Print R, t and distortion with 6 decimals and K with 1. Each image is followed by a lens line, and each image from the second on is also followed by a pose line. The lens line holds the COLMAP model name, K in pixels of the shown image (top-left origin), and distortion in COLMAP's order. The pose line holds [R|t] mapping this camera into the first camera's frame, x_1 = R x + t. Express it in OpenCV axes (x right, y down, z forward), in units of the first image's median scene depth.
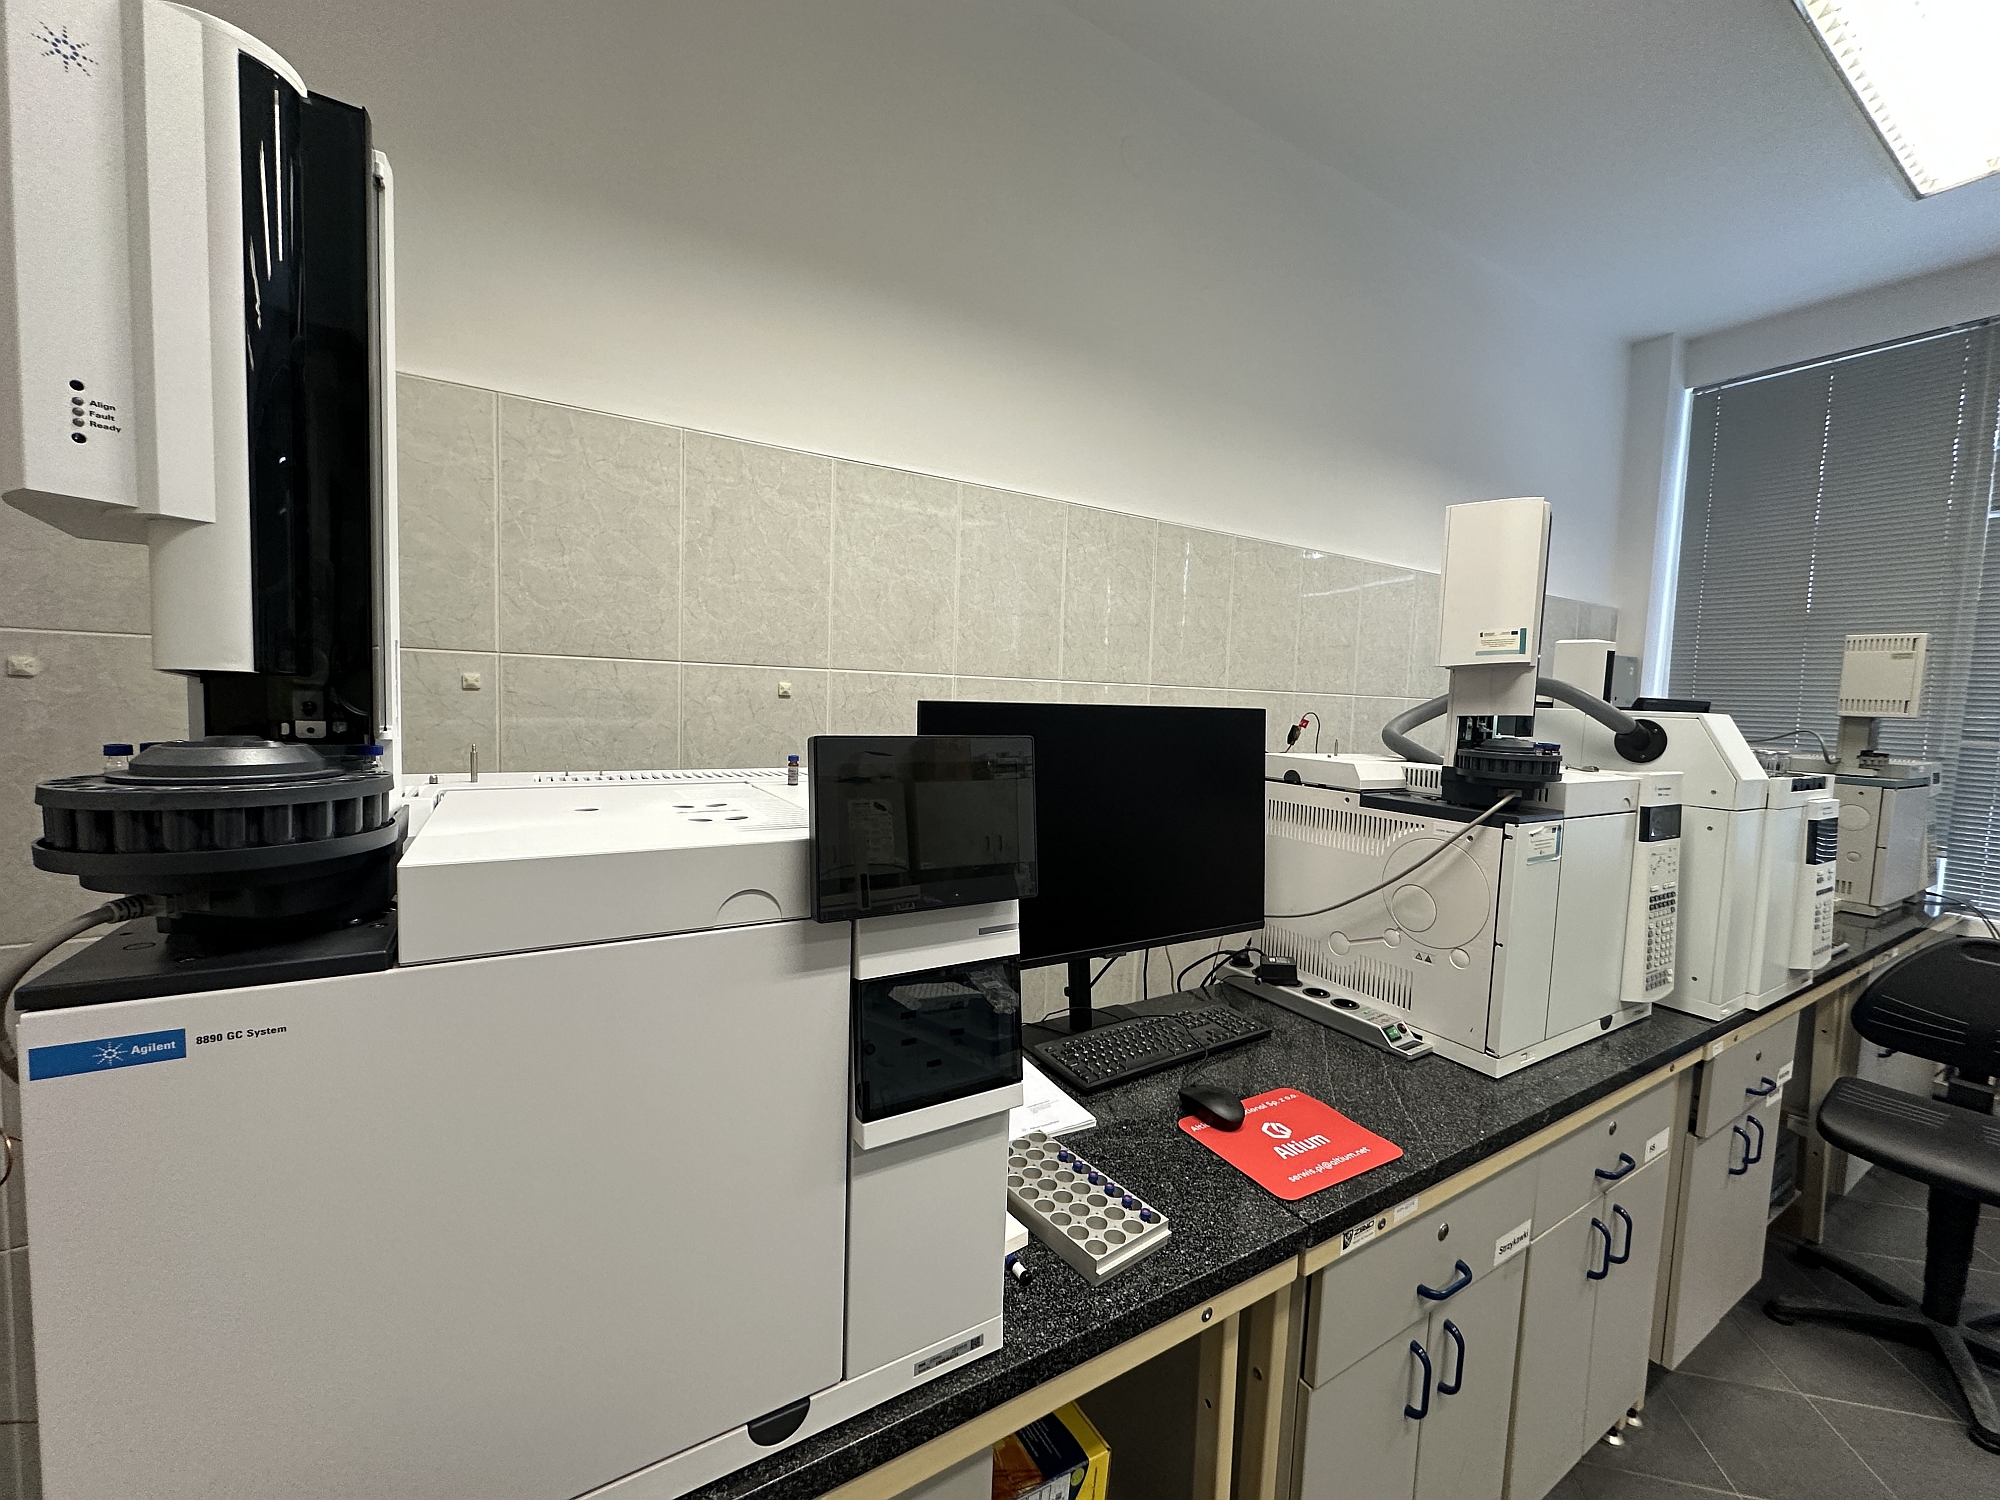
lens RADIAL K [[797.2, 0, 1001.2], [0, 797.2, 755.9], [0, 0, 1]] dist [-0.002122, -0.000070]
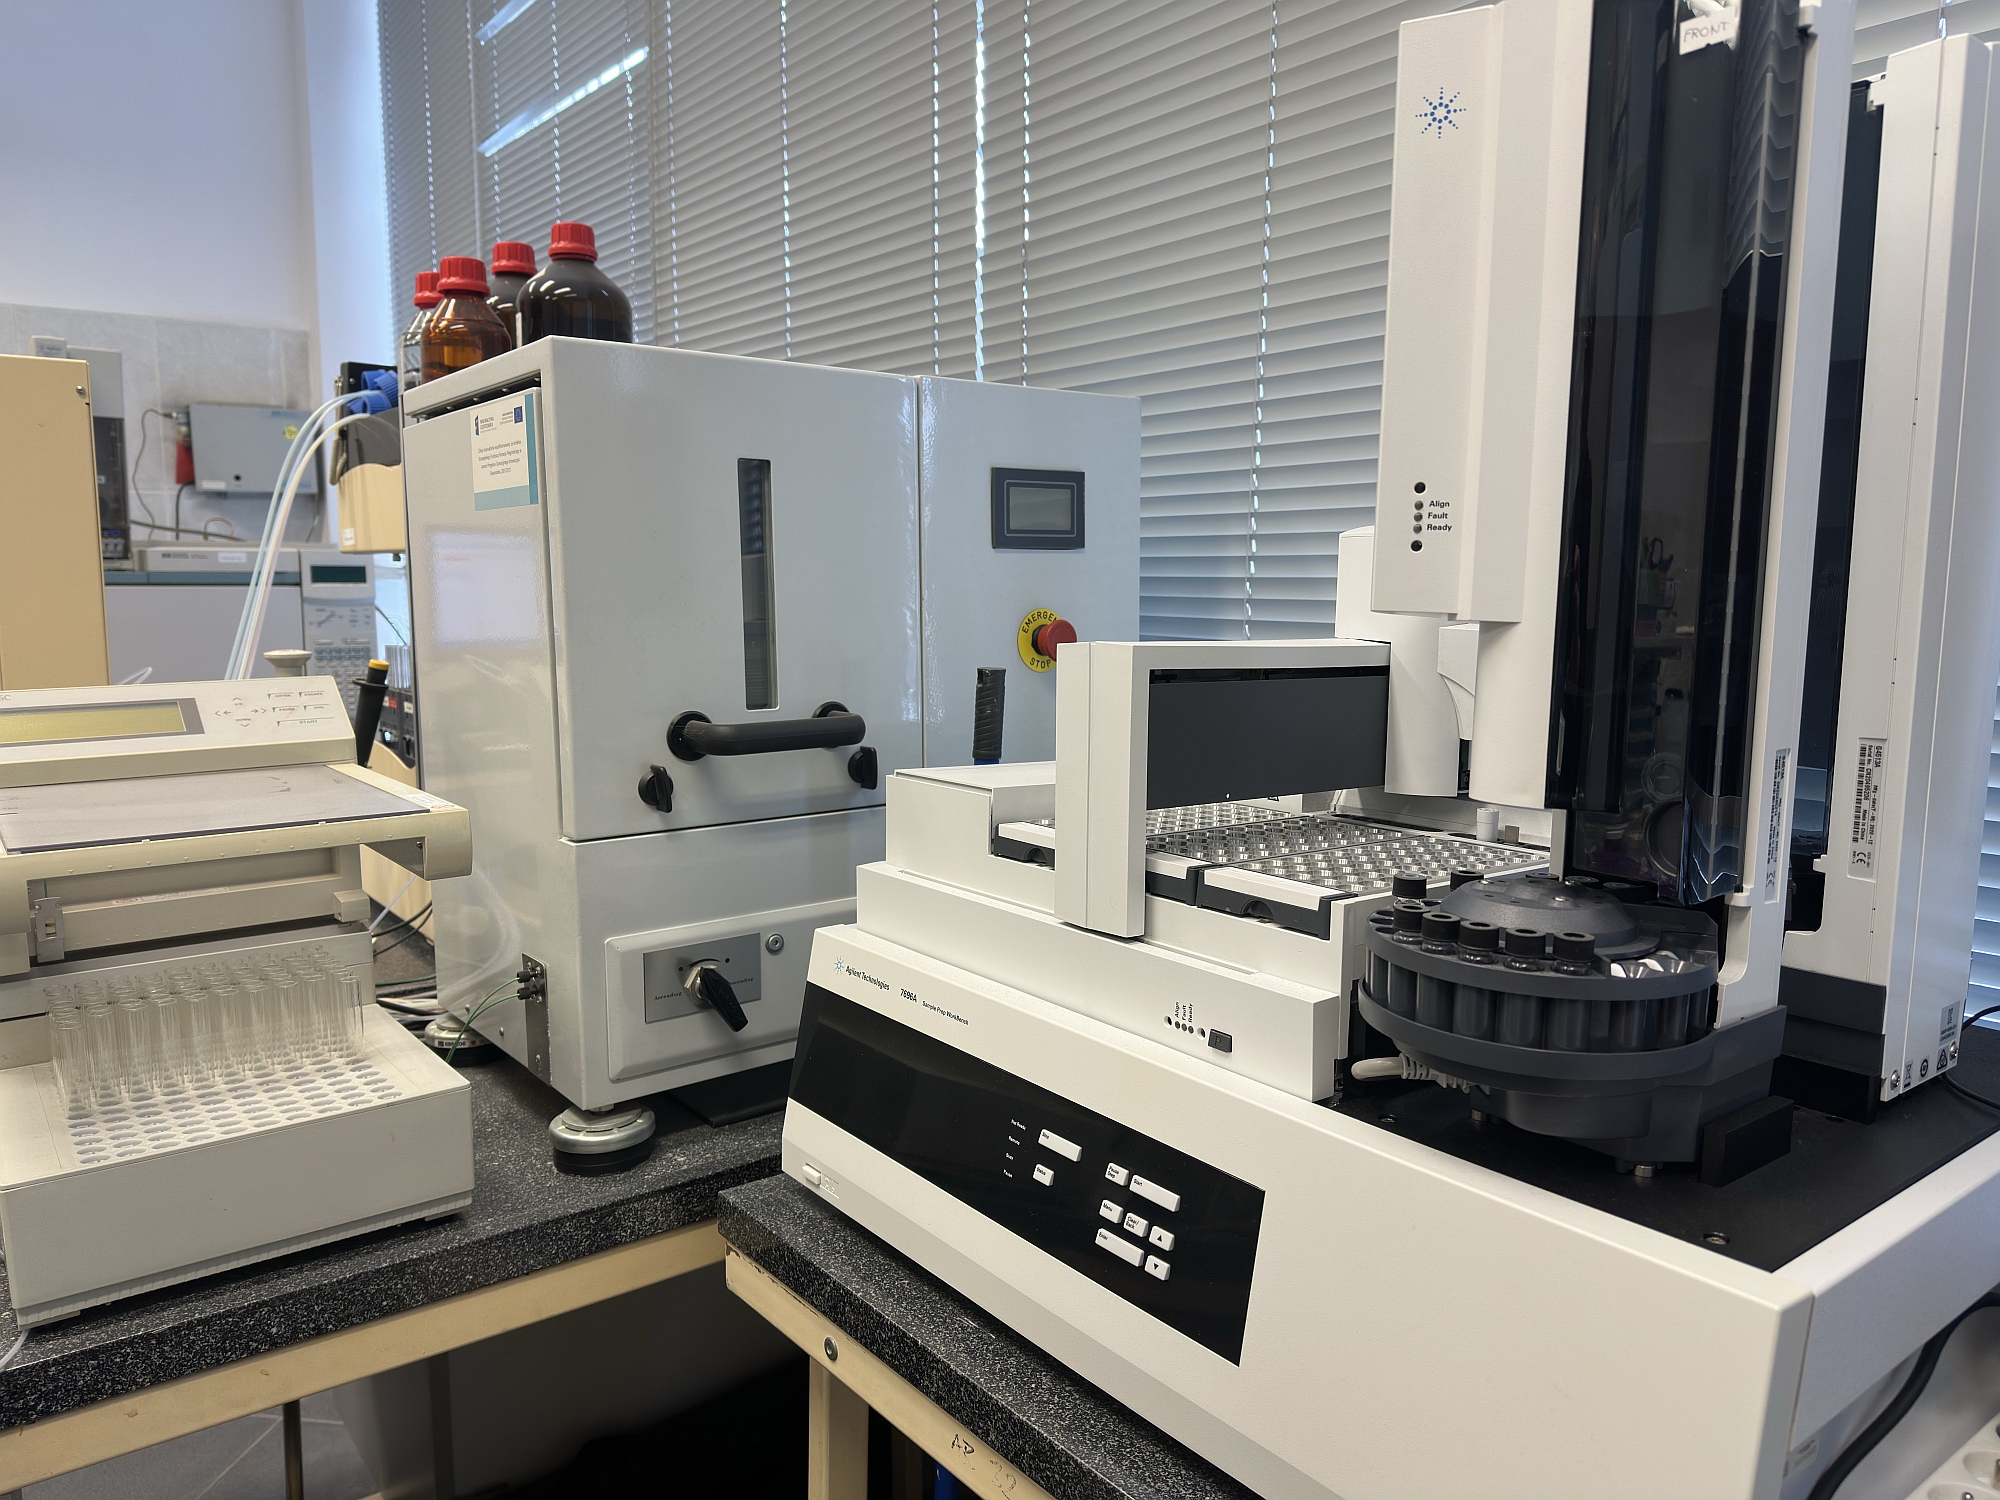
lens RADIAL K [[1428.8, 0, 998.1], [0, 1428.8, 753.6], [0, 0, 1]] dist [0.012166, 0.001482]
pose [[0.111666, 0.093676, -0.989321, 0.372961], [-0.074104, 0.993560, 0.085713, -0.245464], [0.990979, 0.063741, 0.117889, 0.321786]]
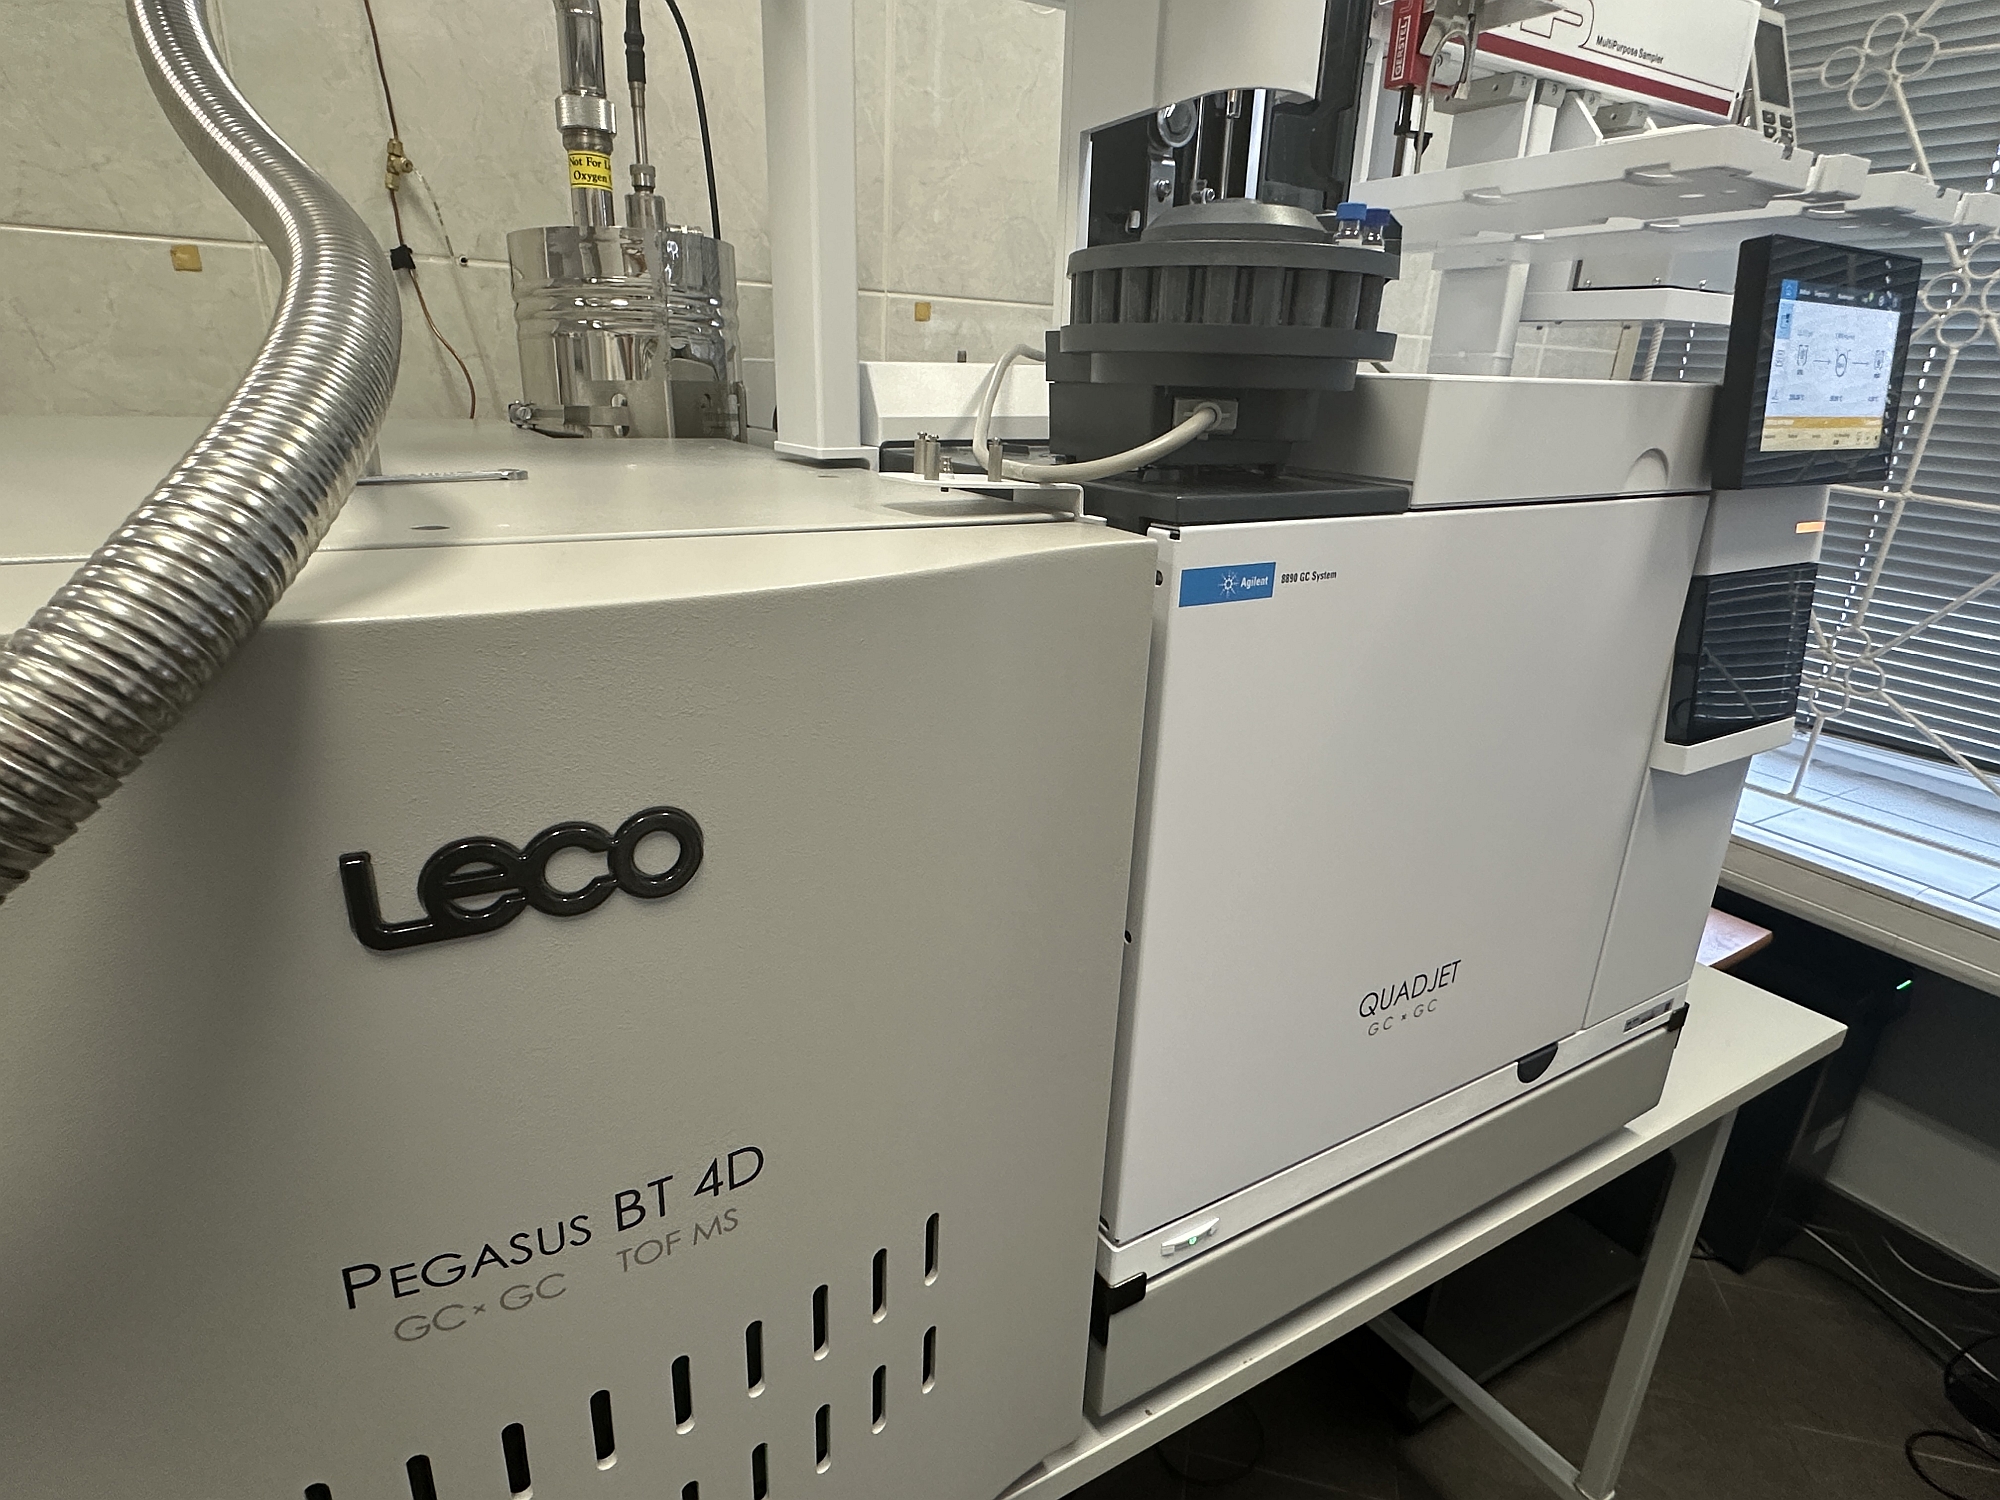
lens RADIAL K [[1094.1, 0, 1002.7], [0, 1094.1, 743.0], [0, 0, 1]] dist [-0.007473, -0.001645]
pose [[0.999948, 0.005896, -0.008357, -1.324729], [-0.003392, 0.962037, 0.272899, 0.215931], [0.009649, -0.272857, 0.962006, -0.167382]]
